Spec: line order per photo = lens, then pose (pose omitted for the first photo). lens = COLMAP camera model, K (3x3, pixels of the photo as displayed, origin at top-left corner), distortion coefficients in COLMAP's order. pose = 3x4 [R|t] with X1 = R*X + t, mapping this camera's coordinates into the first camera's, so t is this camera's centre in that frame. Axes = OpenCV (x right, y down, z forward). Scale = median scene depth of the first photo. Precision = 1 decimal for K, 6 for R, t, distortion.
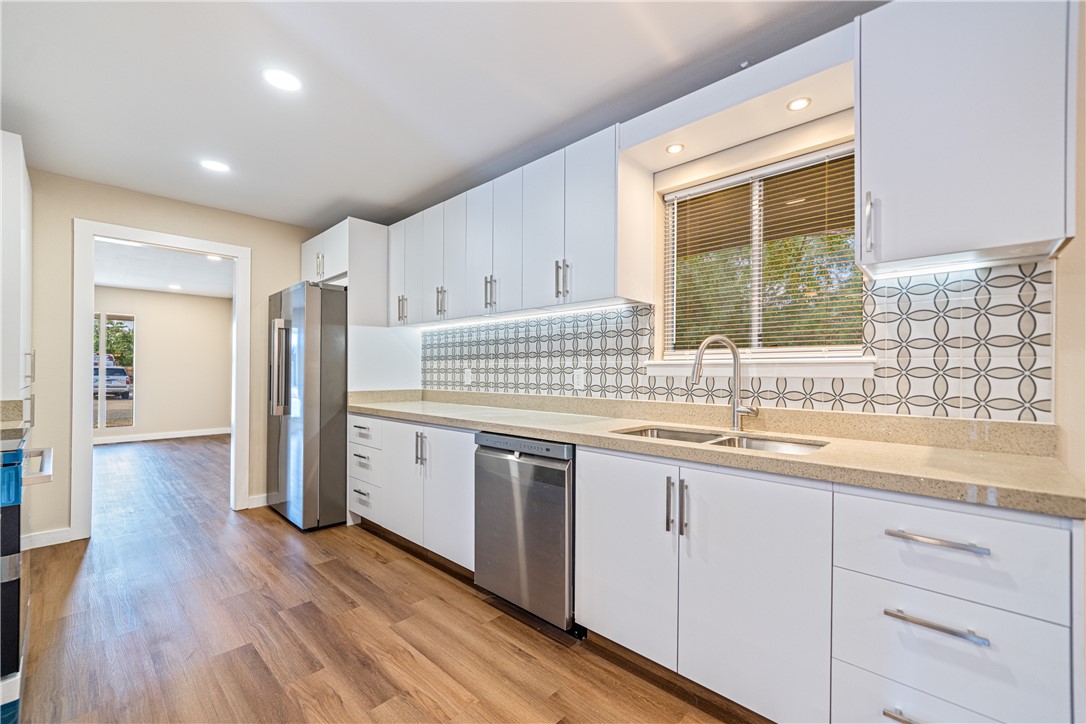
lens RADIAL K [[450.8, 0, 541.2], [0, 450.8, 369.7], [0, 0, 1]] dist [0.001326, 0.000155]
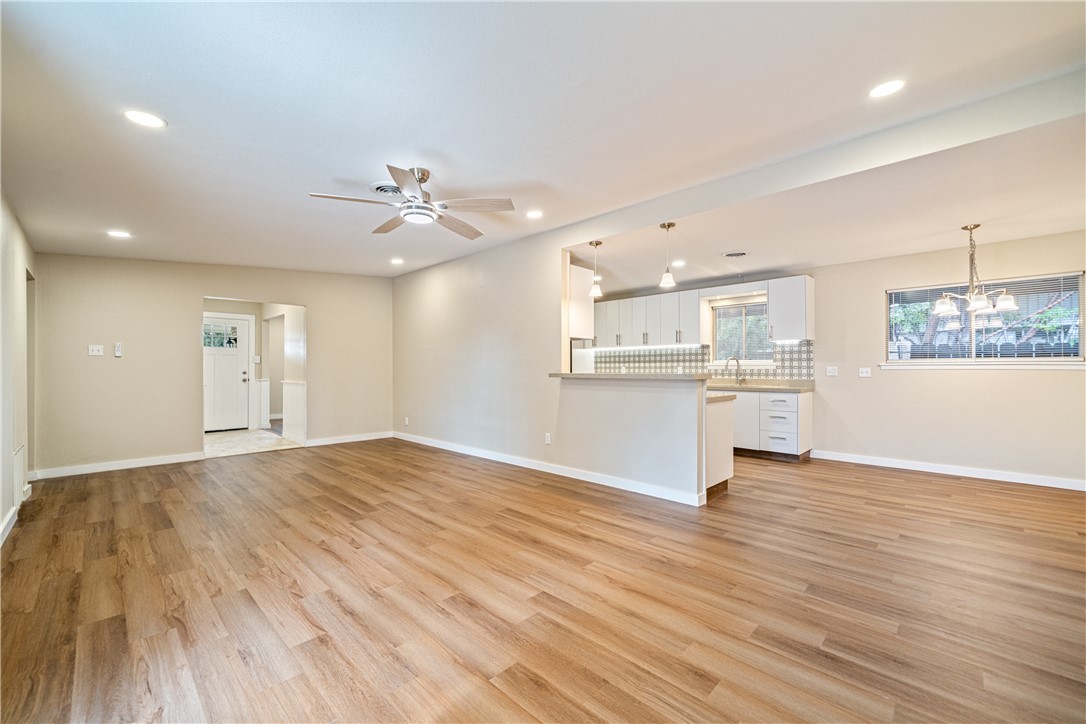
lens RADIAL K [[434.2, 0, 541.9], [0, 434.2, 366.3], [0, 0, 1]] dist [0.000497, 0.000044]
pose [[0.999951, -0.006630, -0.007334, -0.825902], [0.006625, 0.999978, -0.000775, -0.009269], [0.007339, 0.000726, 0.999973, -1.843102]]
